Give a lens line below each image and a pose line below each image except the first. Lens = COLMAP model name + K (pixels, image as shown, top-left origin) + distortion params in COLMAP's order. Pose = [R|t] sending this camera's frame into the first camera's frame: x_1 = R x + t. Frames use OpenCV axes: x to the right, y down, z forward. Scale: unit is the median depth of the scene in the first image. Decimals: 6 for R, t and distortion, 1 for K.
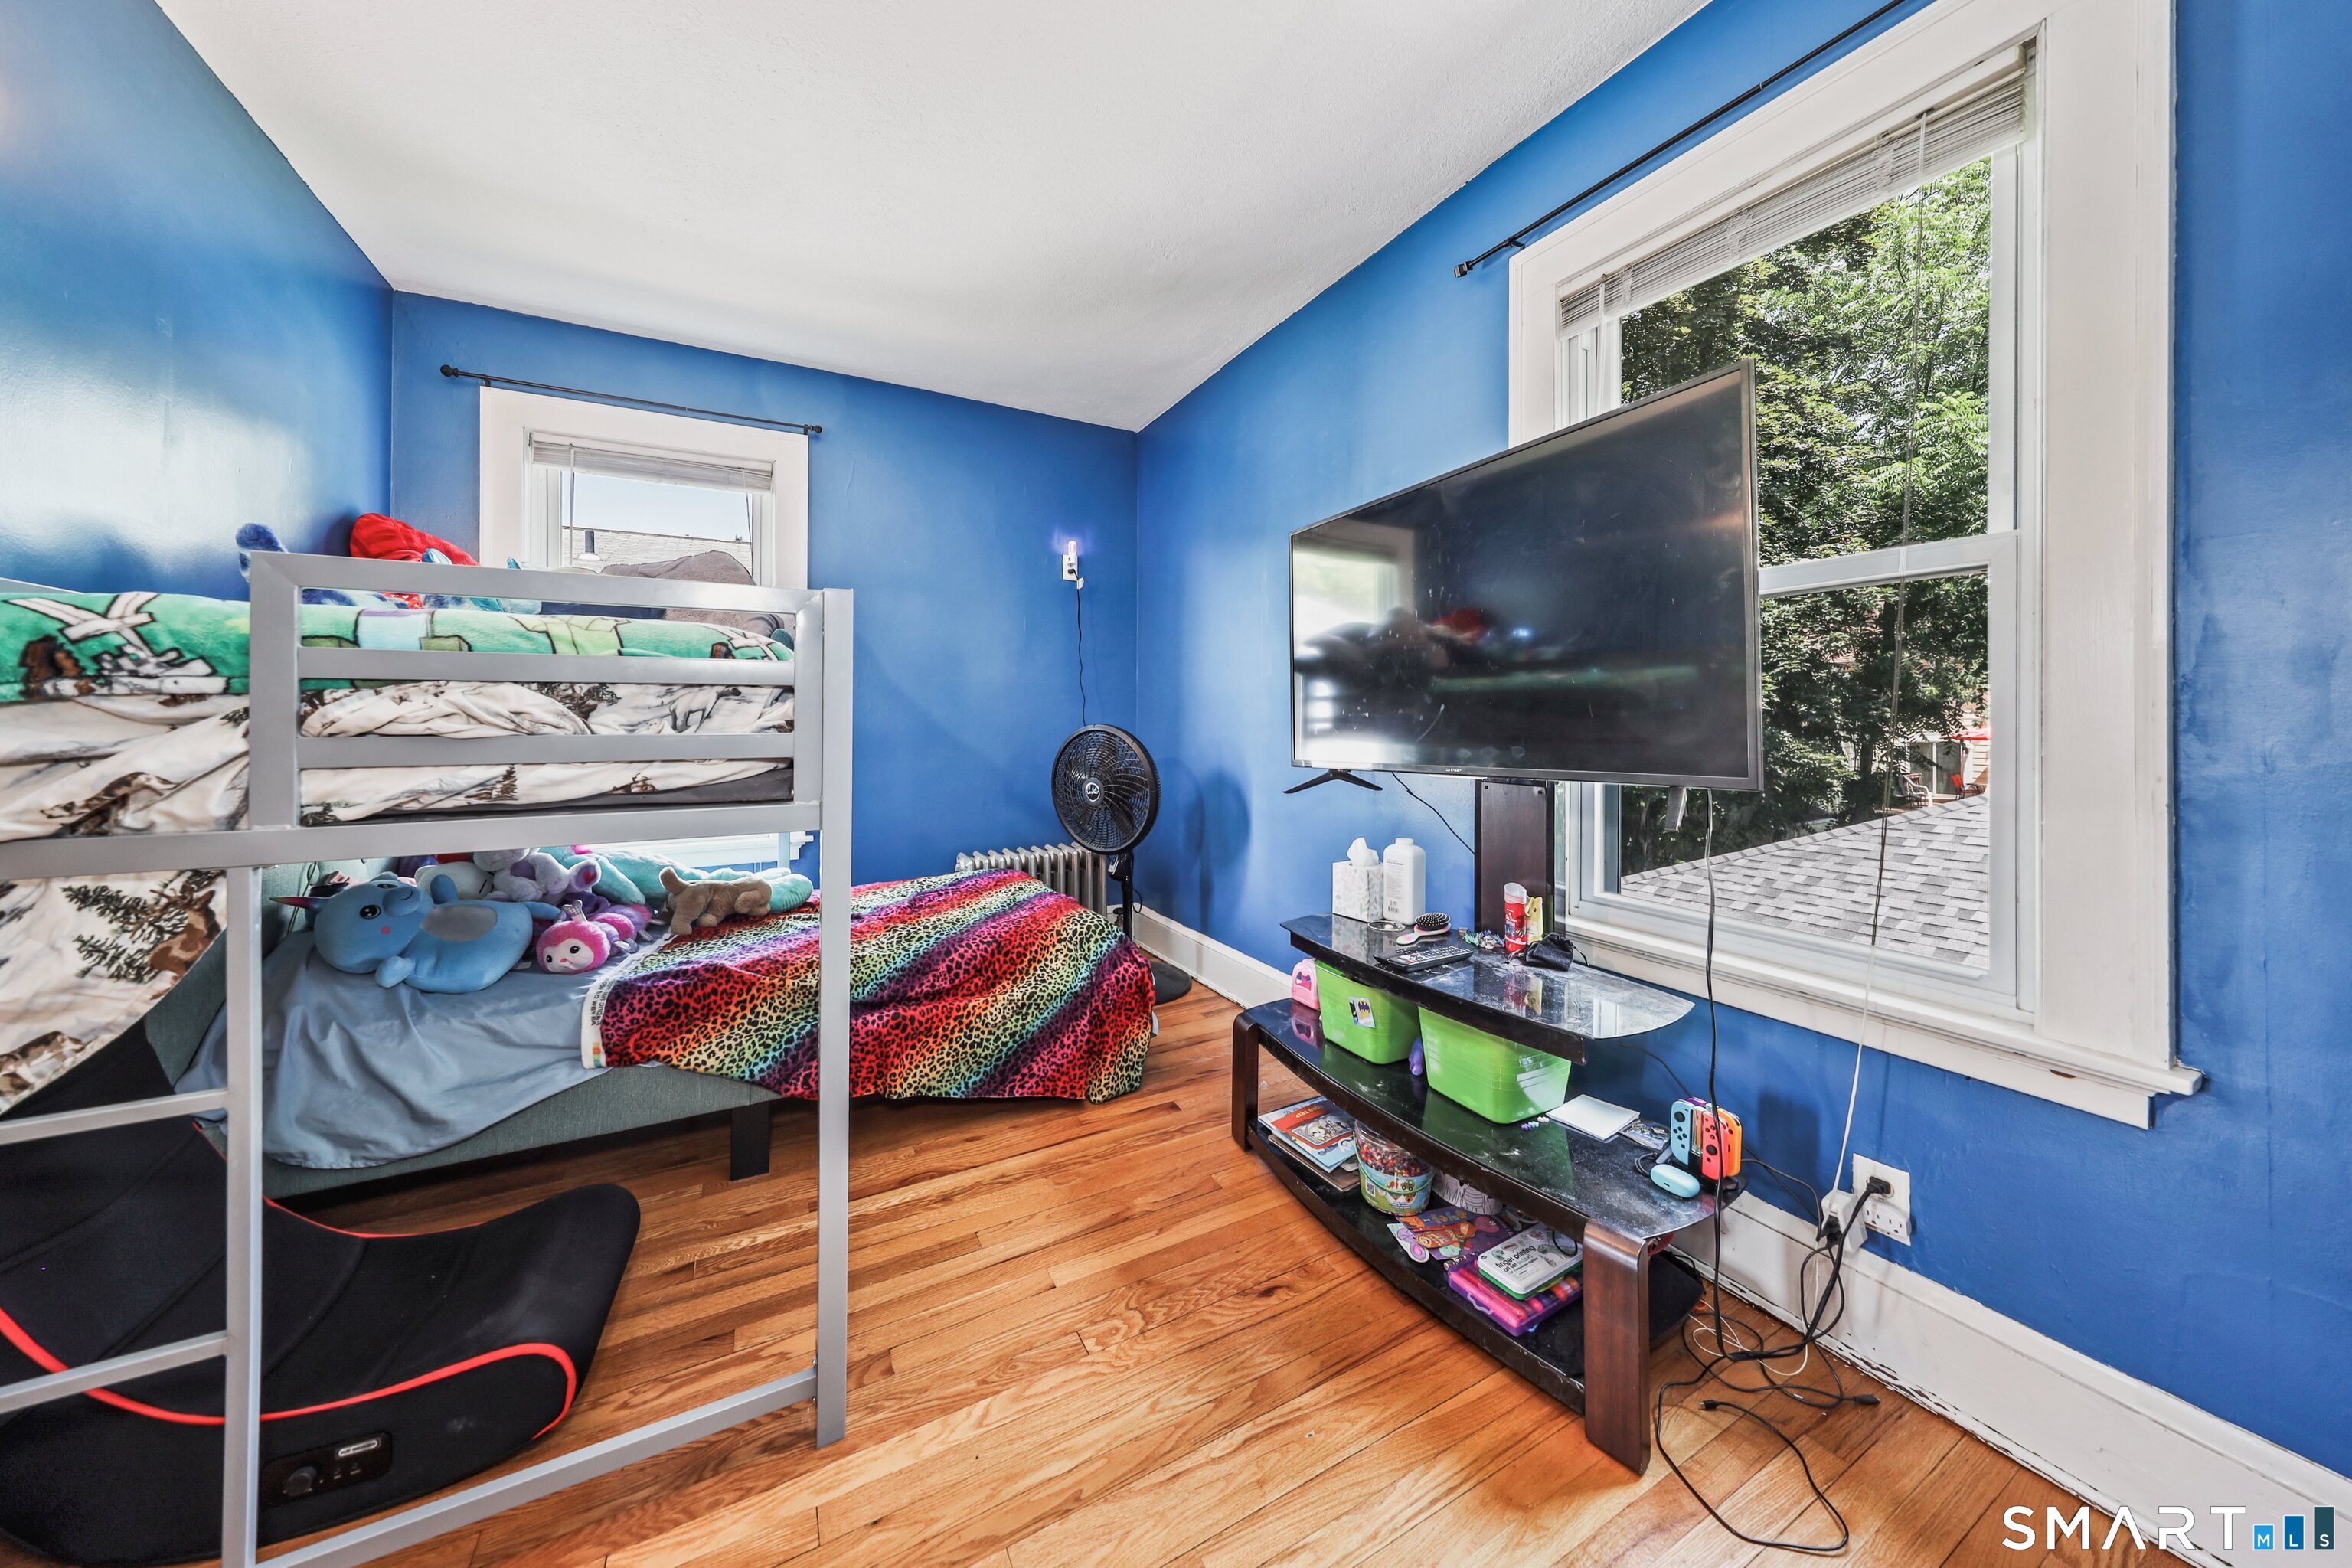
lens RADIAL K [[789.2, 0, 1174.0], [0, 789.2, 720.3], [0, 0, 1]] dist [0.011993, -0.000003]
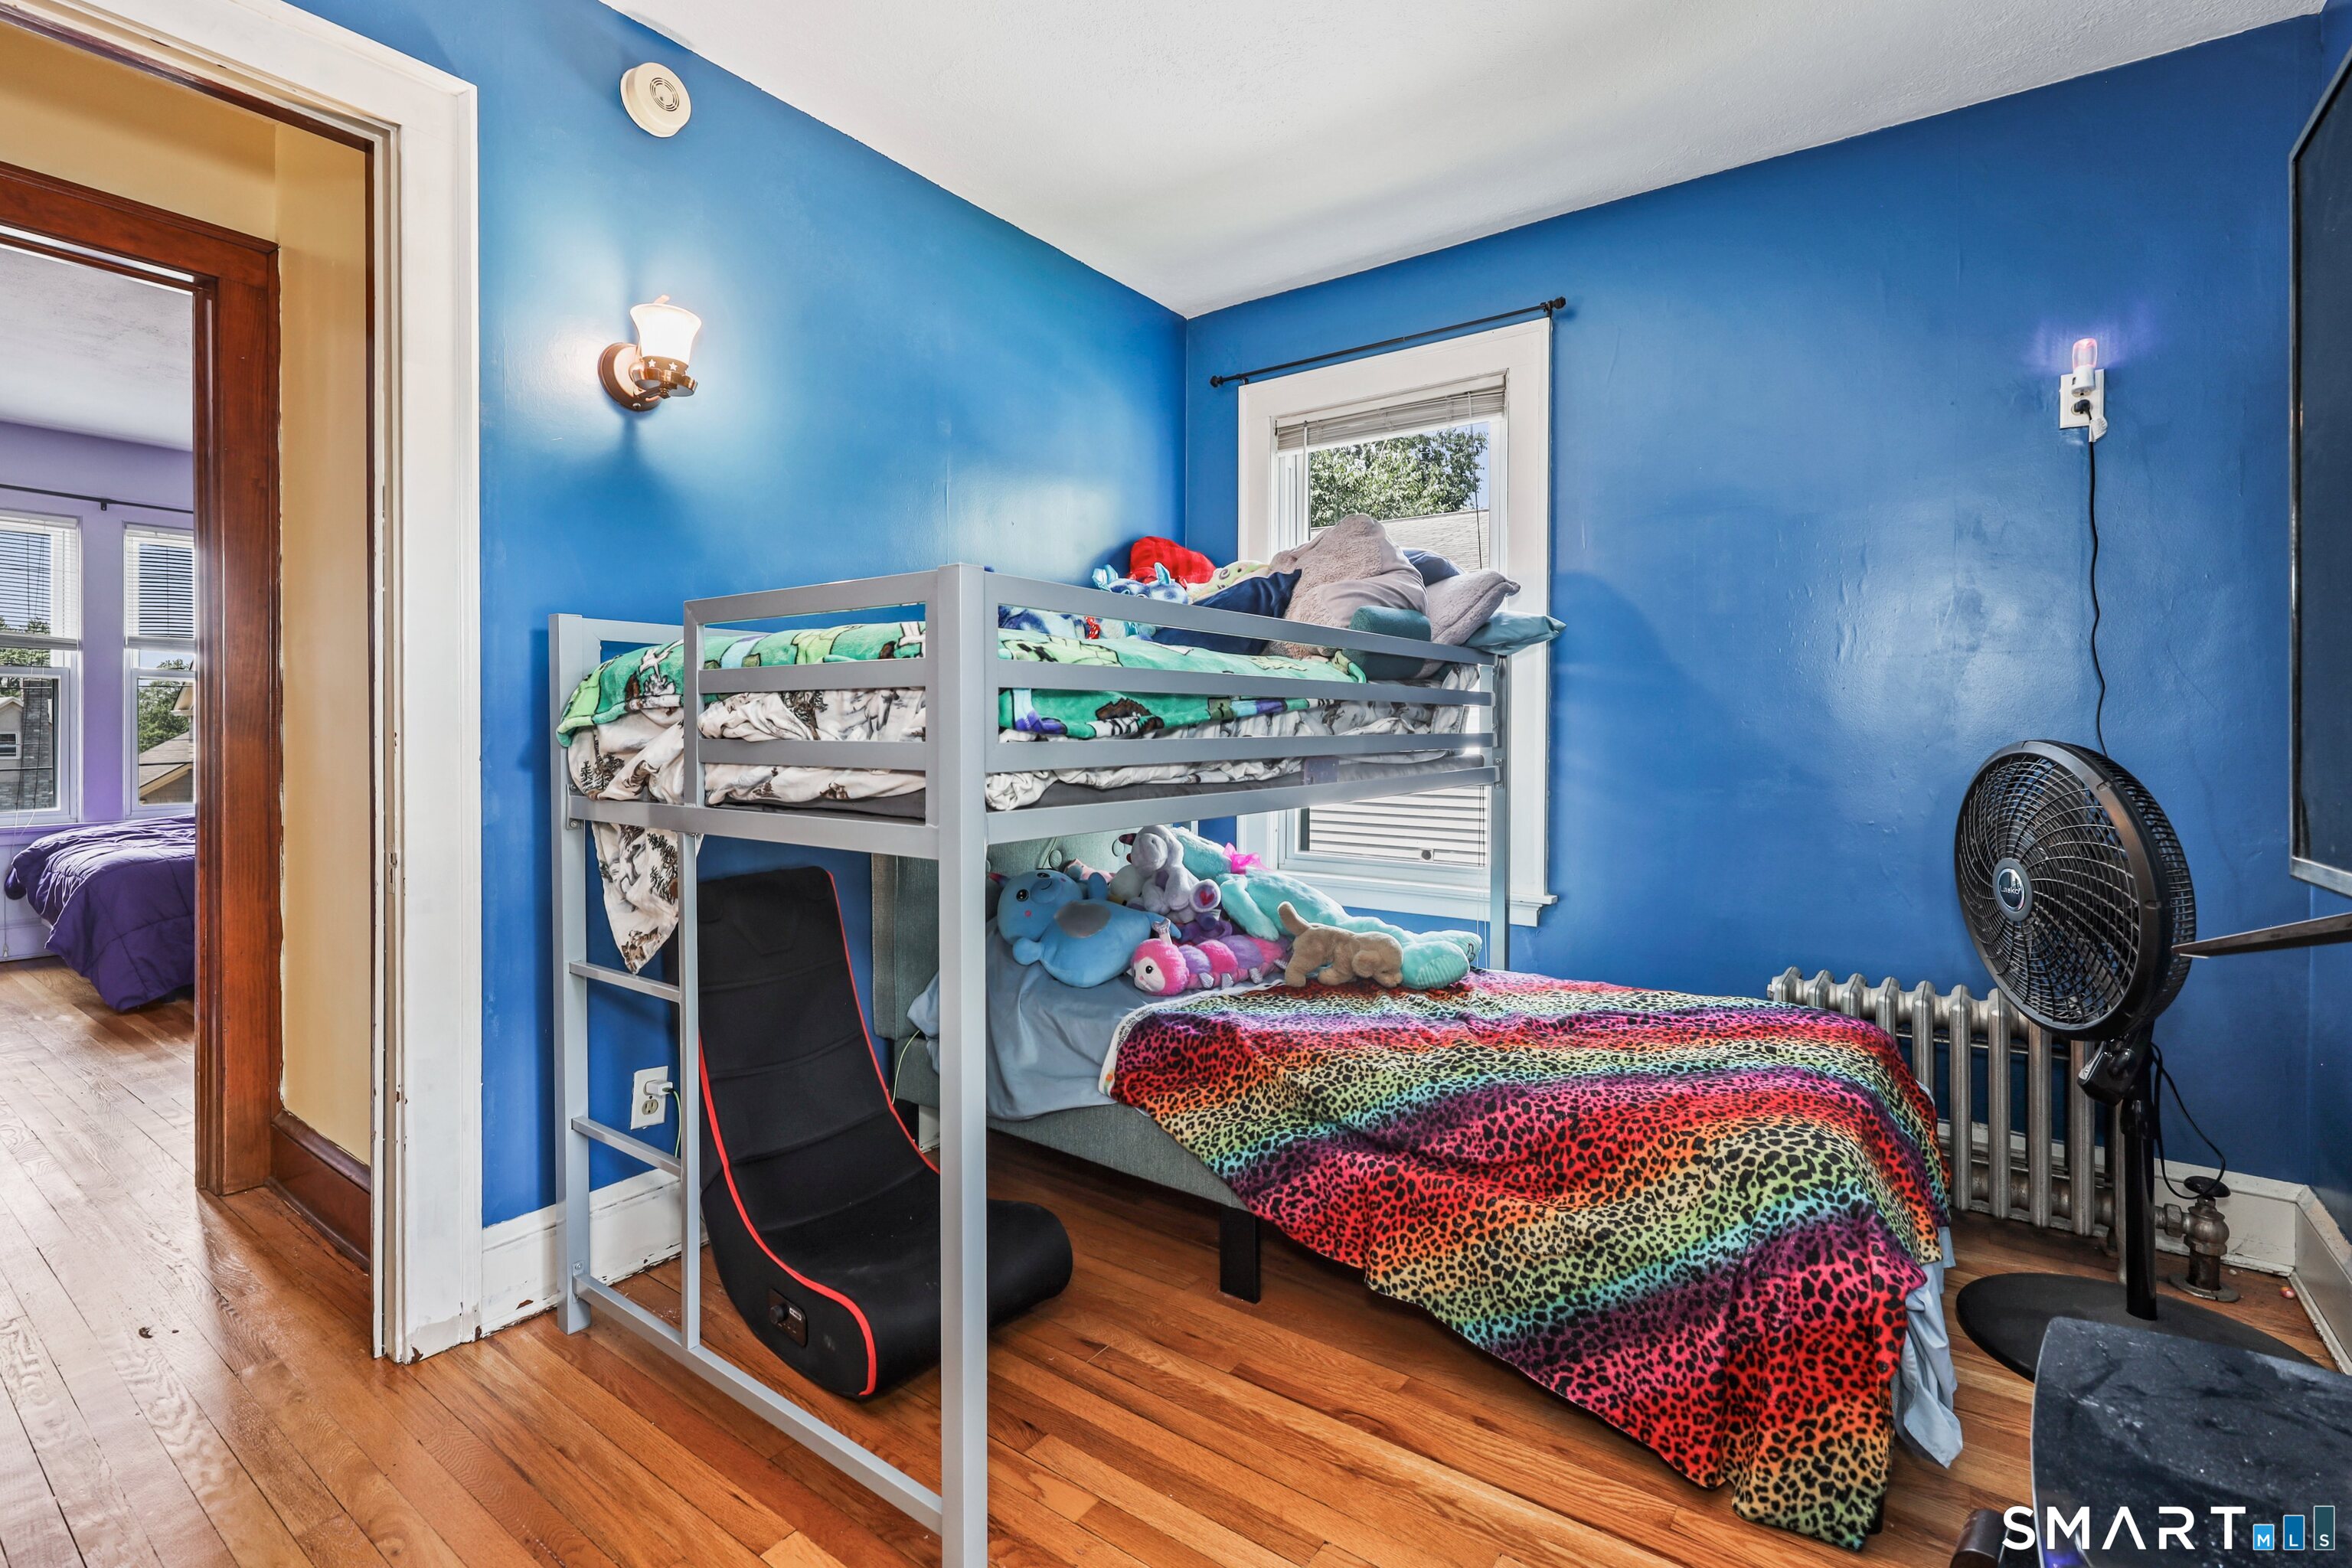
lens RADIAL K [[1098.2, 0, 1161.7], [0, 1098.2, 738.5], [0, 0, 1]] dist [0.003188, -0.000248]
pose [[0.416476, 0.012772, -0.909057, 0.411994], [-0.004214, 0.999918, 0.012118, -0.002177], [0.909137, -0.001216, 0.416495, 0.442965]]
